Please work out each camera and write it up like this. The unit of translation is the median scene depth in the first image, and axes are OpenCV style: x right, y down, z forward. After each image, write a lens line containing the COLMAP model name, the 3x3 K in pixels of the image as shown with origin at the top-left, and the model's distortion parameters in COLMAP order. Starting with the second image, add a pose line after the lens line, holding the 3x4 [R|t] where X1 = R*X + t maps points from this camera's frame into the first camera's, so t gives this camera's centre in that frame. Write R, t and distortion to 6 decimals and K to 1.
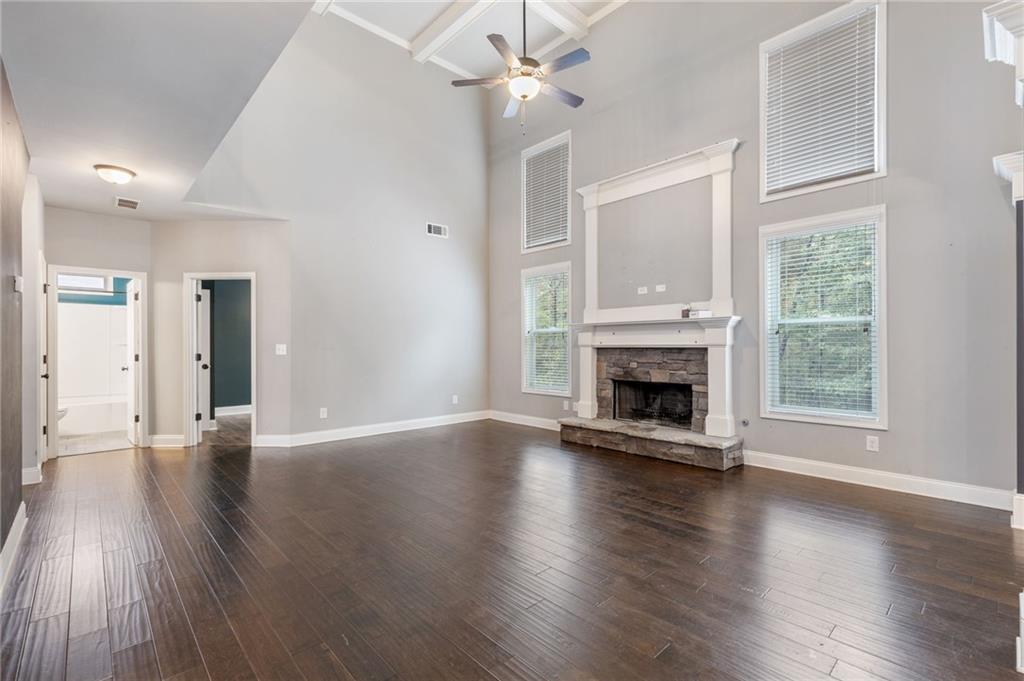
lens RADIAL K [[459.1, 0, 510.6], [0, 459.1, 343.1], [0, 0, 1]] dist [0.009017, -0.001717]
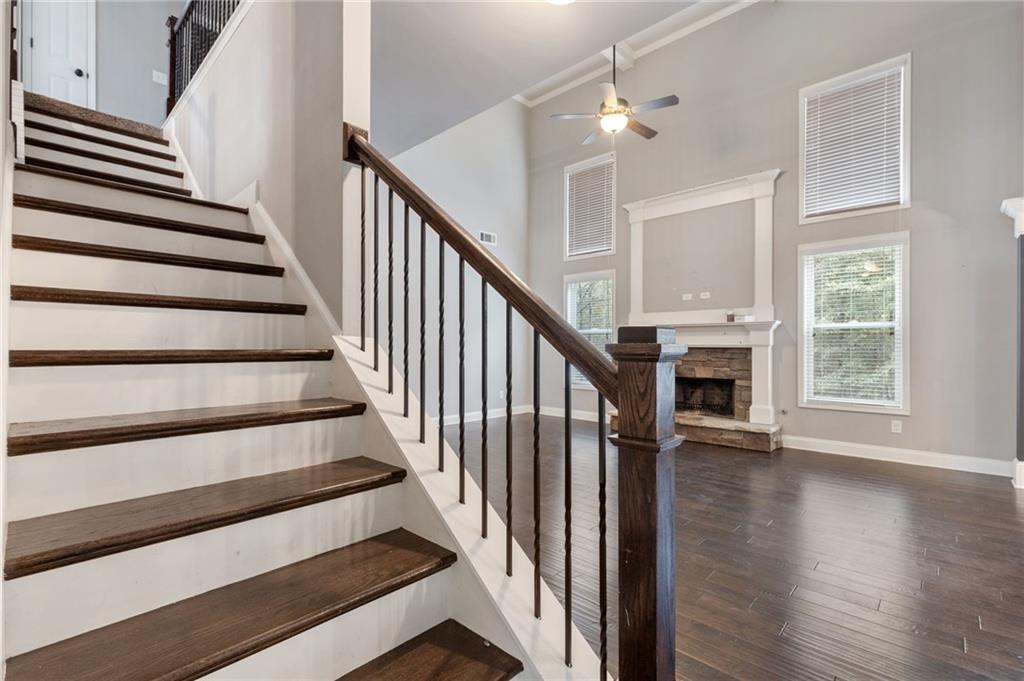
lens RADIAL K [[459.1, 0, 513.6], [0, 459.1, 344.1], [0, 0, 1]] dist [0.009017, -0.001717]
pose [[0.997665, 0.005295, 0.068087, -0.251775], [-0.005420, 0.999984, 0.001645, 0.002240], [-0.068077, -0.002010, 0.997678, -0.119445]]
